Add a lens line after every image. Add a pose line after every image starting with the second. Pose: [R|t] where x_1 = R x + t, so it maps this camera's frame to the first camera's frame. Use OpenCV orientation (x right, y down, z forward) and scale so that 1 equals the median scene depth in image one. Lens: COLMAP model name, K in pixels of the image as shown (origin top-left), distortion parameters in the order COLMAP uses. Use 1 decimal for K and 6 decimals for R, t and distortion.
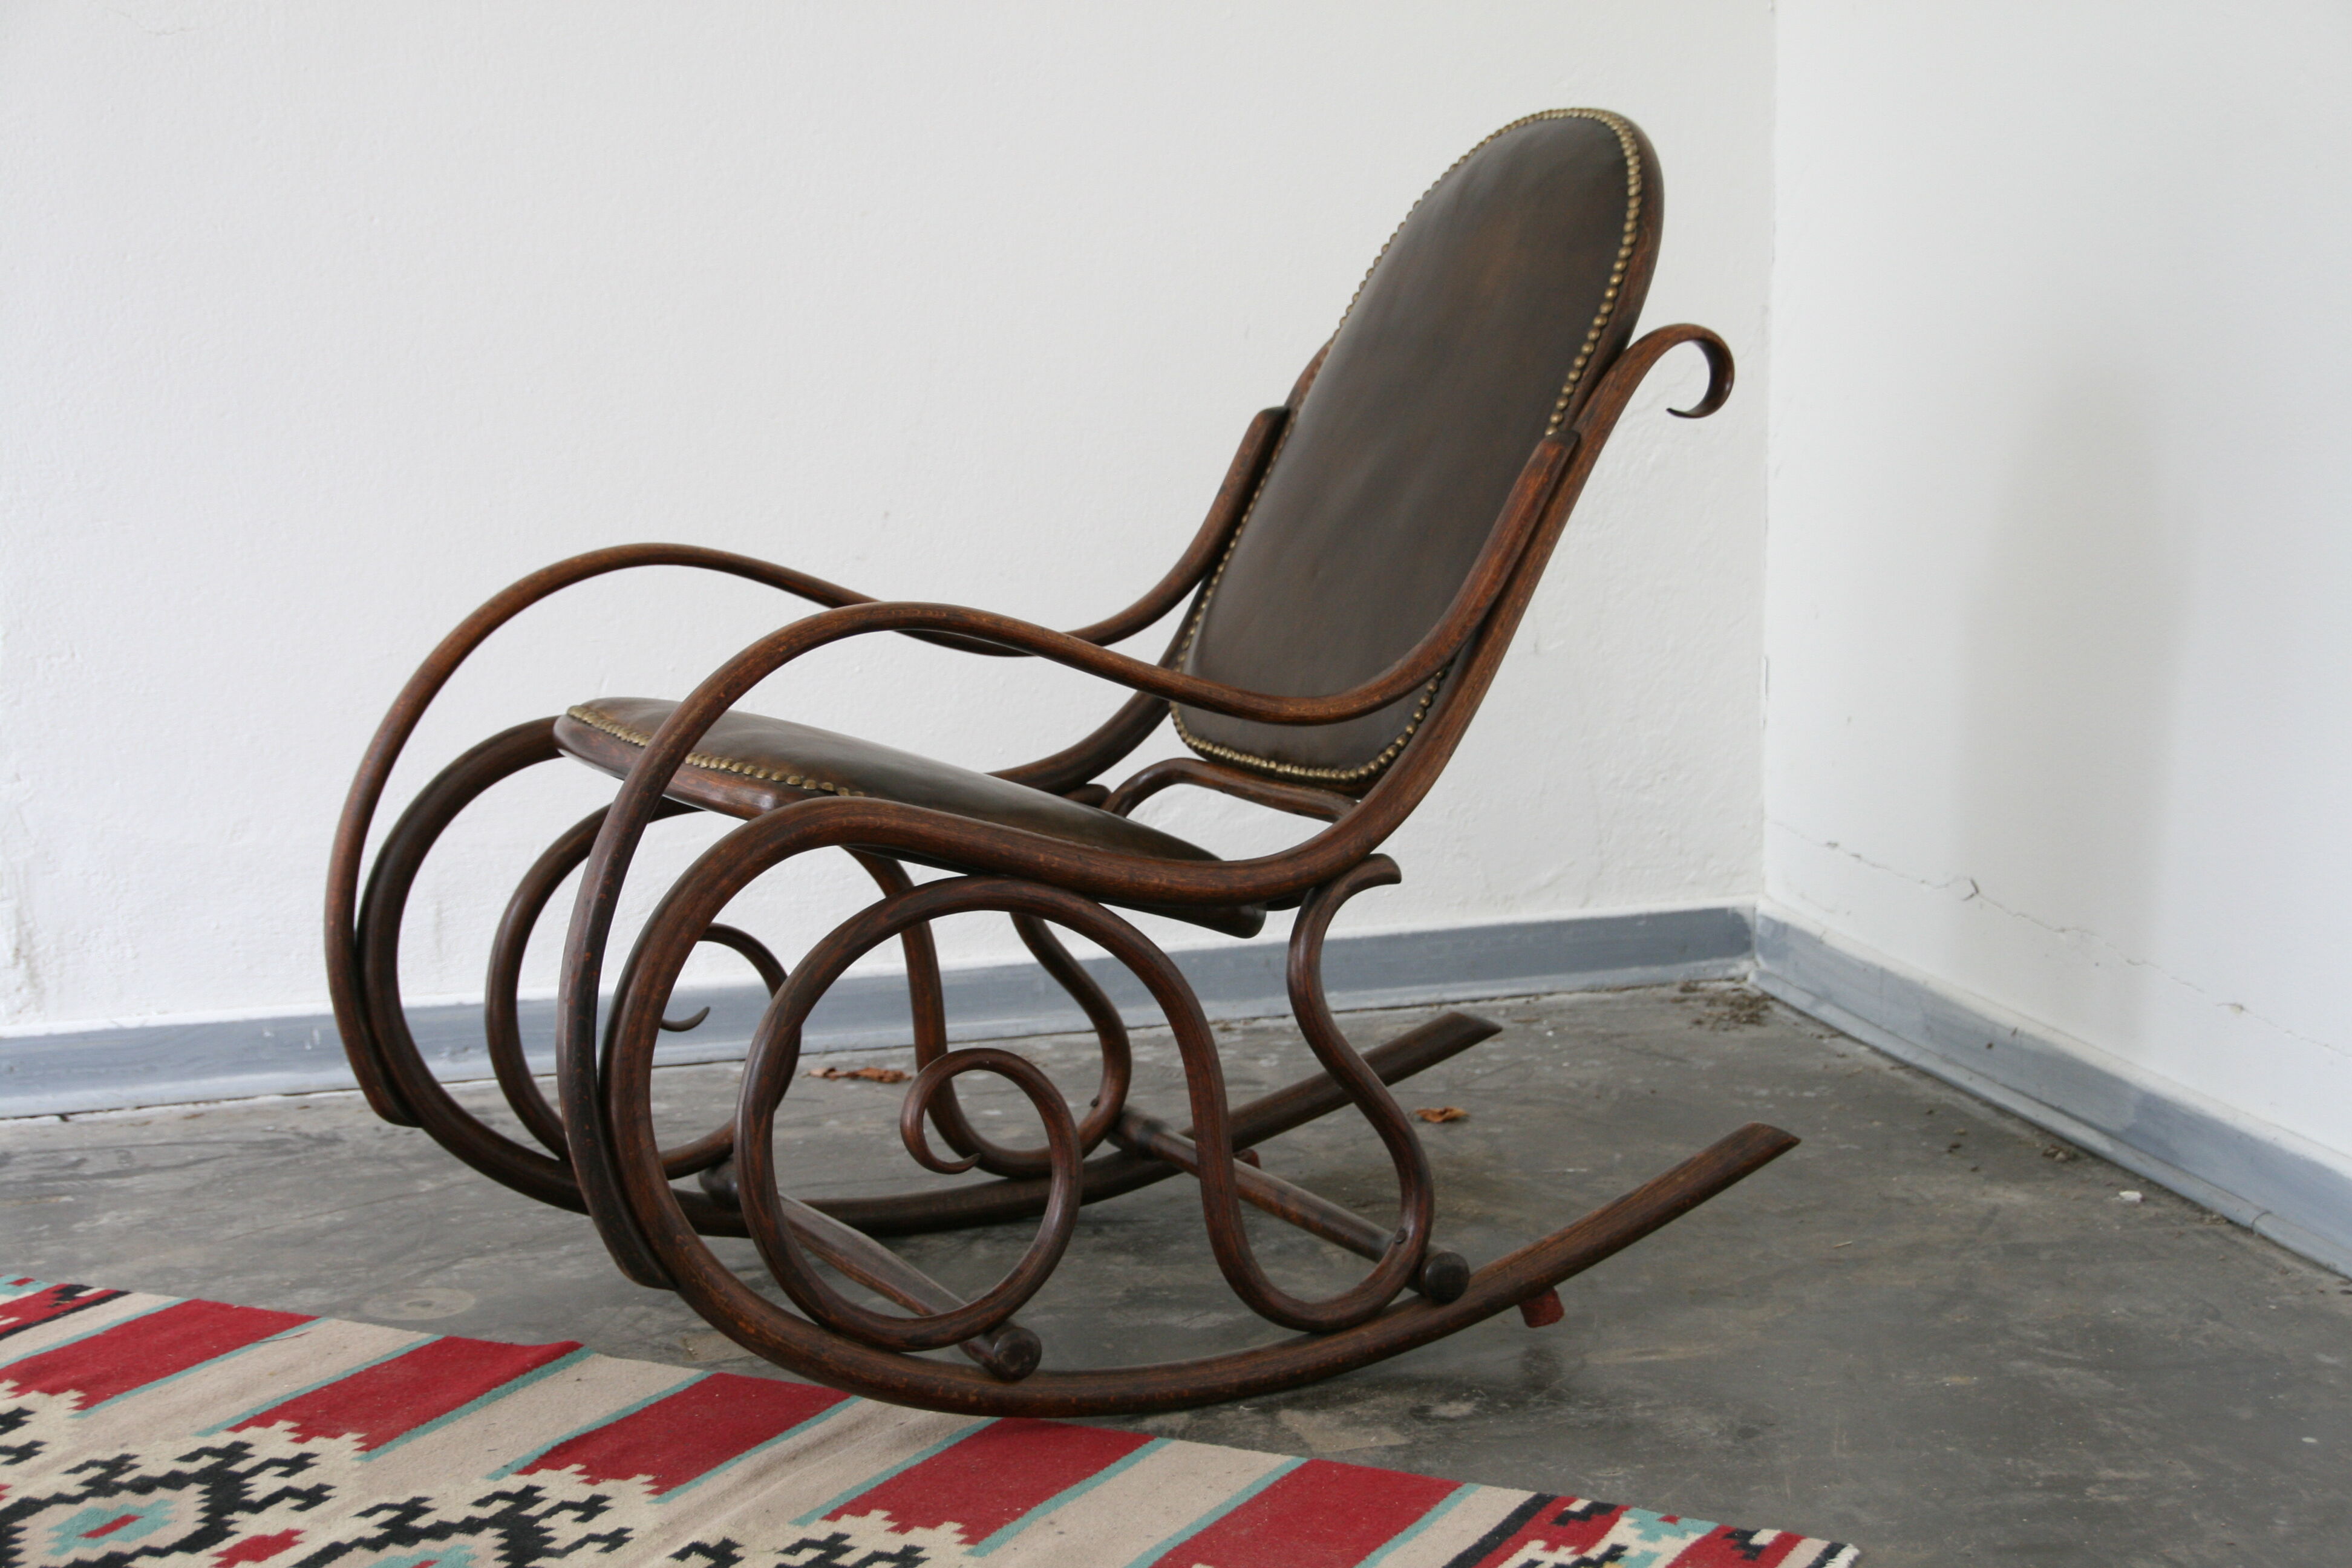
lens RADIAL K [[4231.9, 0, 1180.4], [0, 4231.9, 779.7], [0, 0, 1]] dist [0.282496, 0.000000]
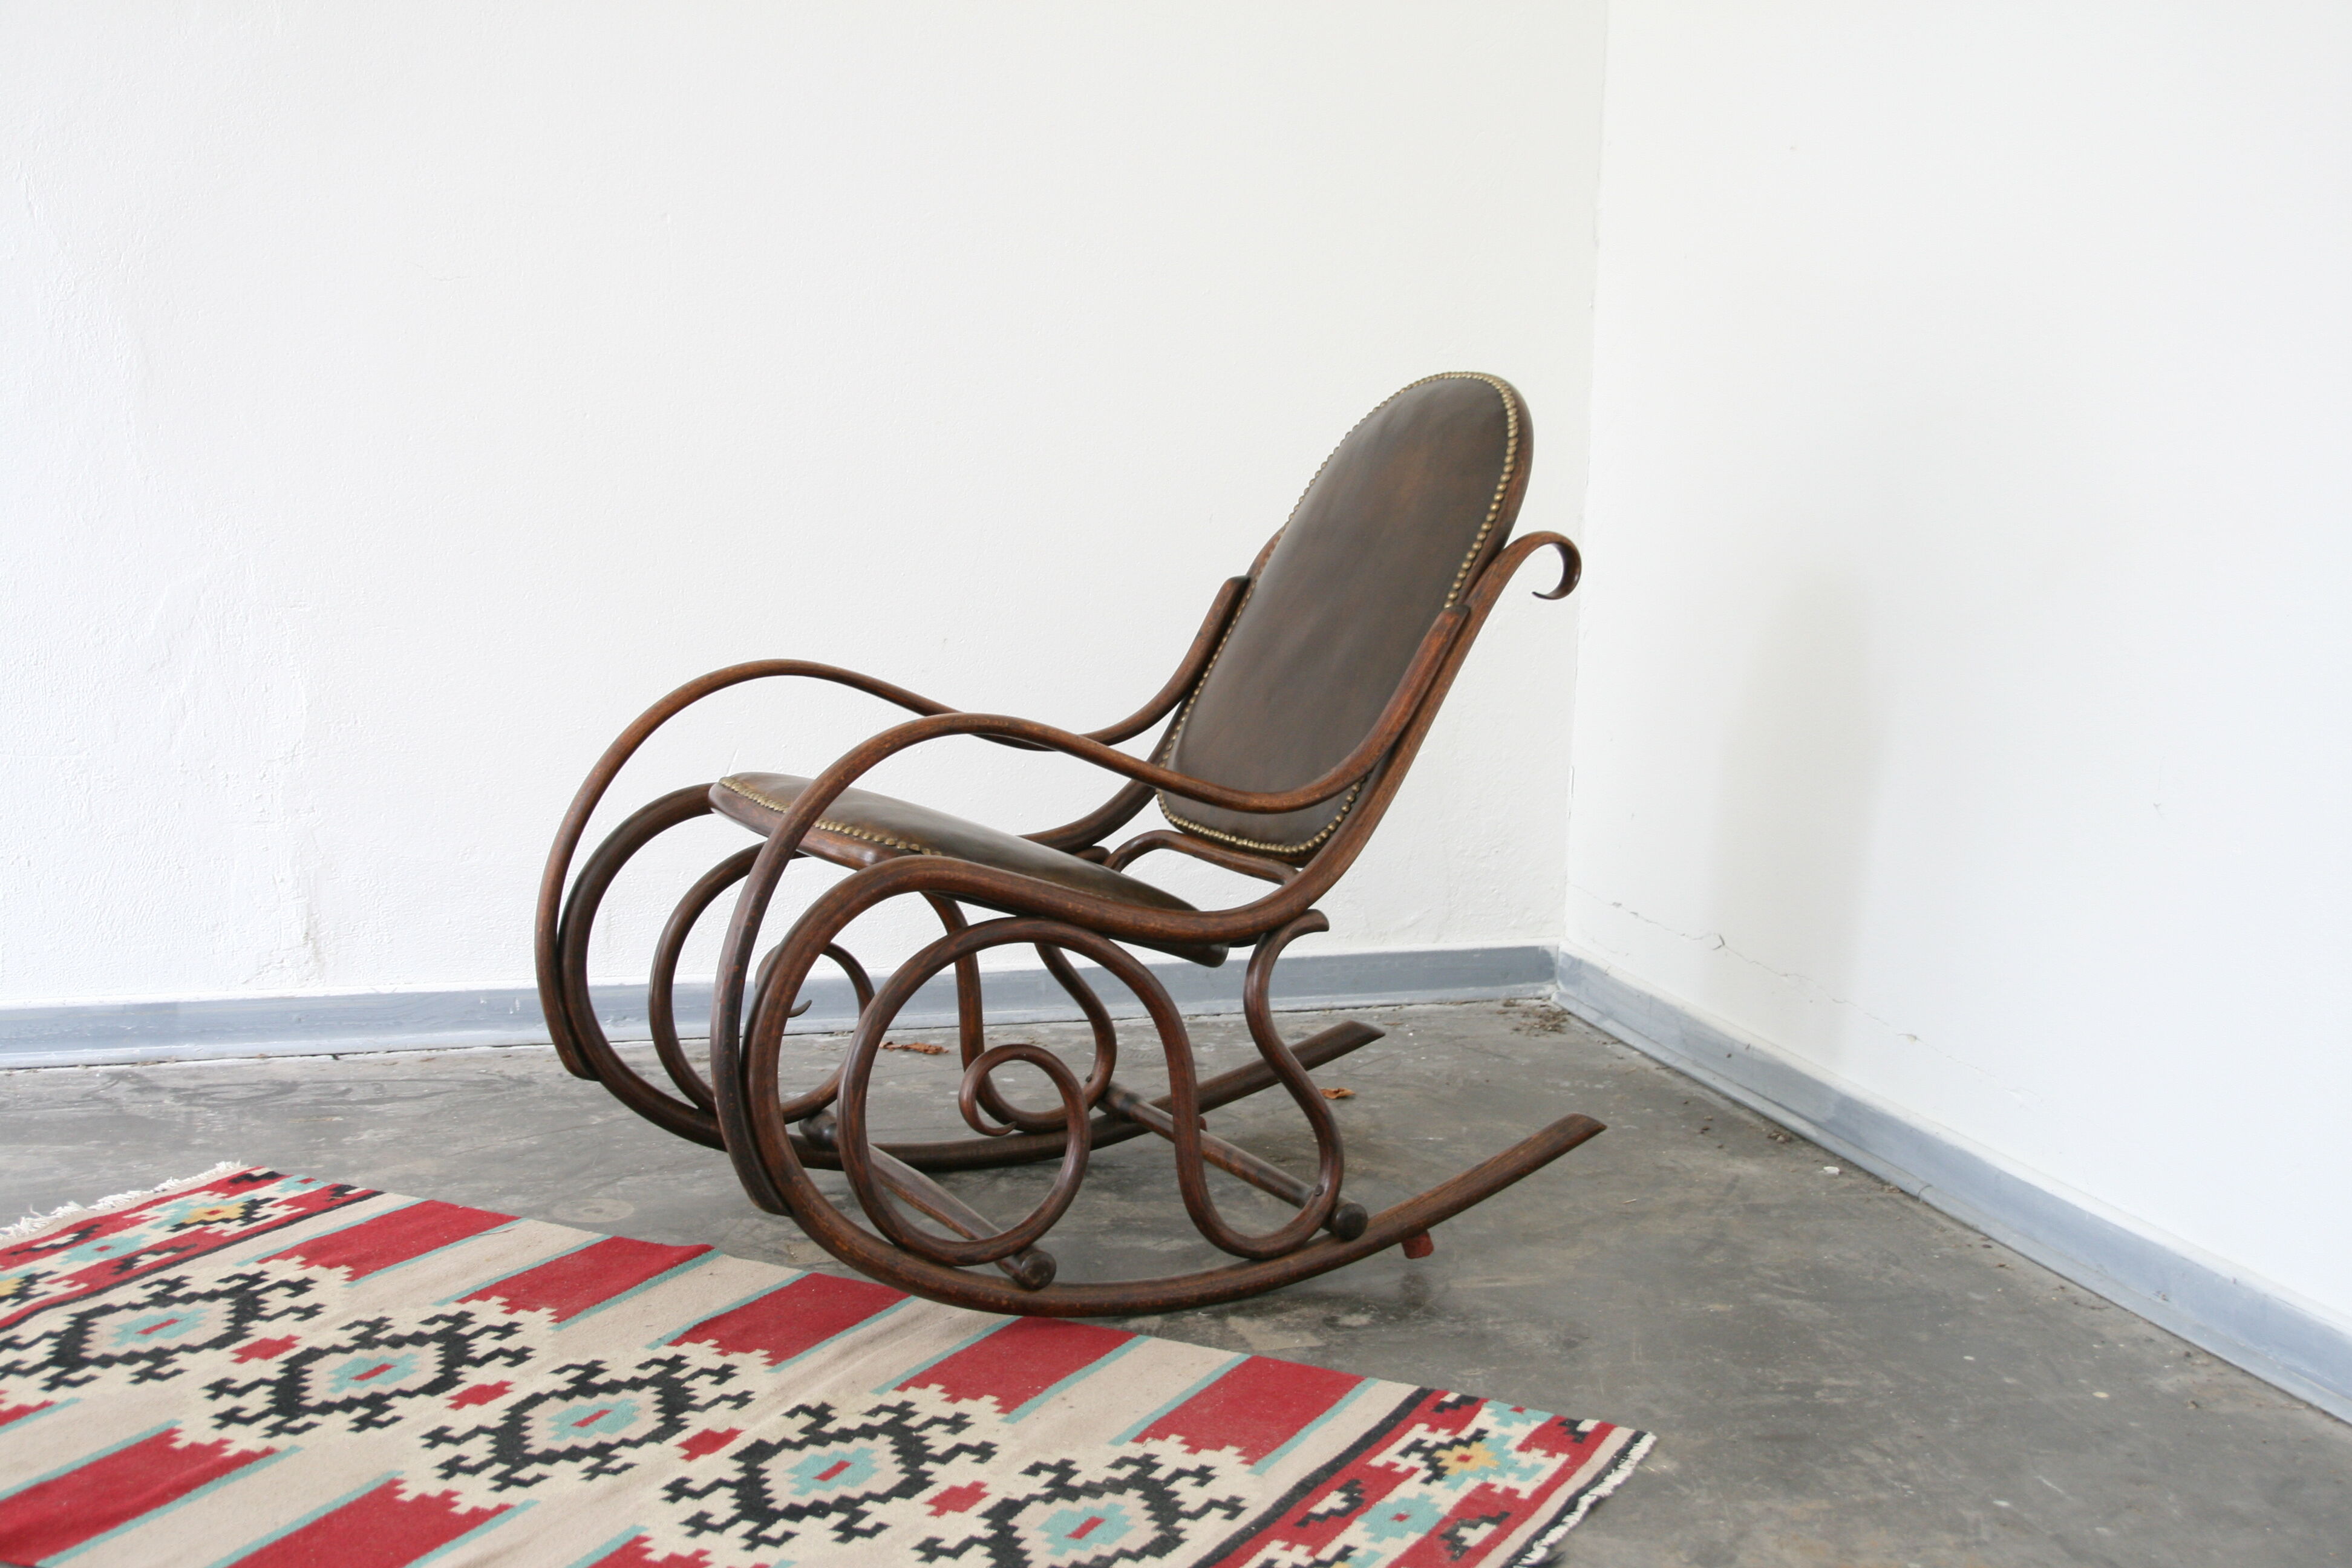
lens RADIAL K [[2977.2, 0, 1183.8], [0, 2977.2, 766.3], [0, 0, 1]] dist [0.075030, 0.000000]
pose [[0.998839, 0.038436, 0.029051, -0.023942], [-0.037931, 0.999123, -0.017741, -0.009626], [-0.029708, 0.016618, 0.999420, 0.042461]]
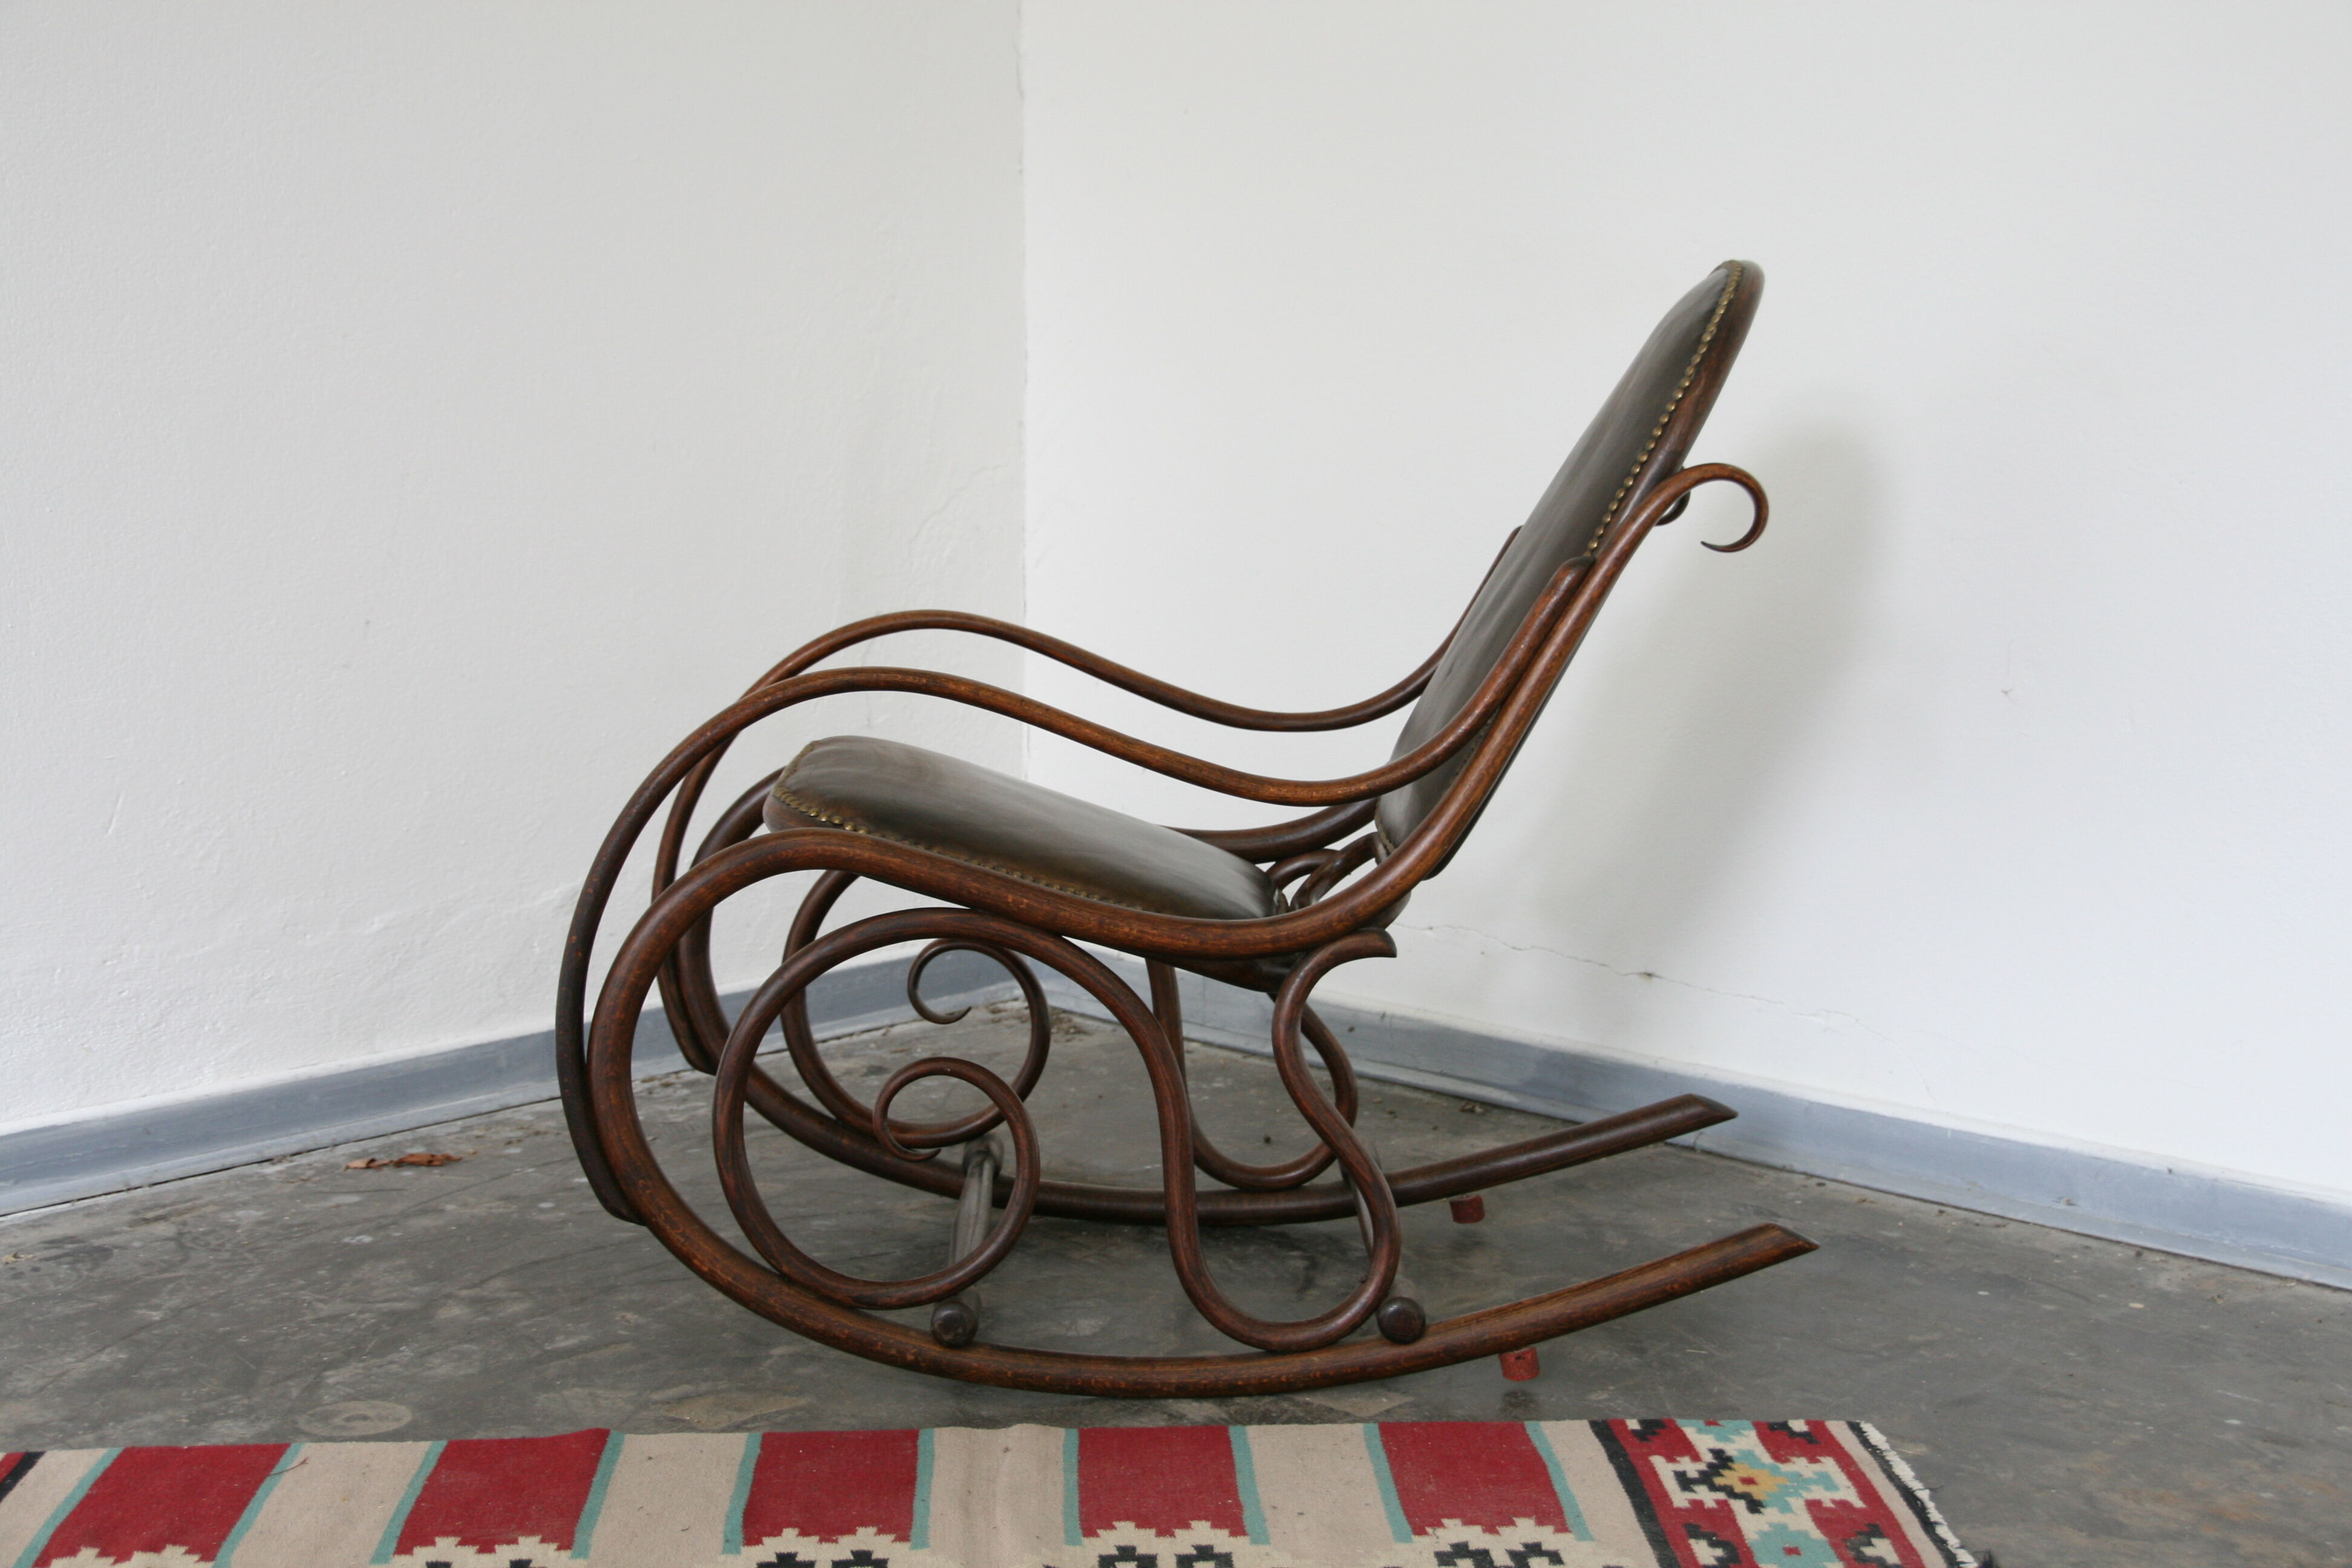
lens RADIAL K [[3689.2, 0, 1201.1], [0, 3689.2, 786.3], [0, 0, 1]] dist [0.183330, 0.000000]
pose [[0.857346, -0.057756, 0.511489, -0.468268], [0.063435, 0.997966, 0.006359, -0.019781], [-0.510816, 0.026995, 0.859266, 0.144458]]
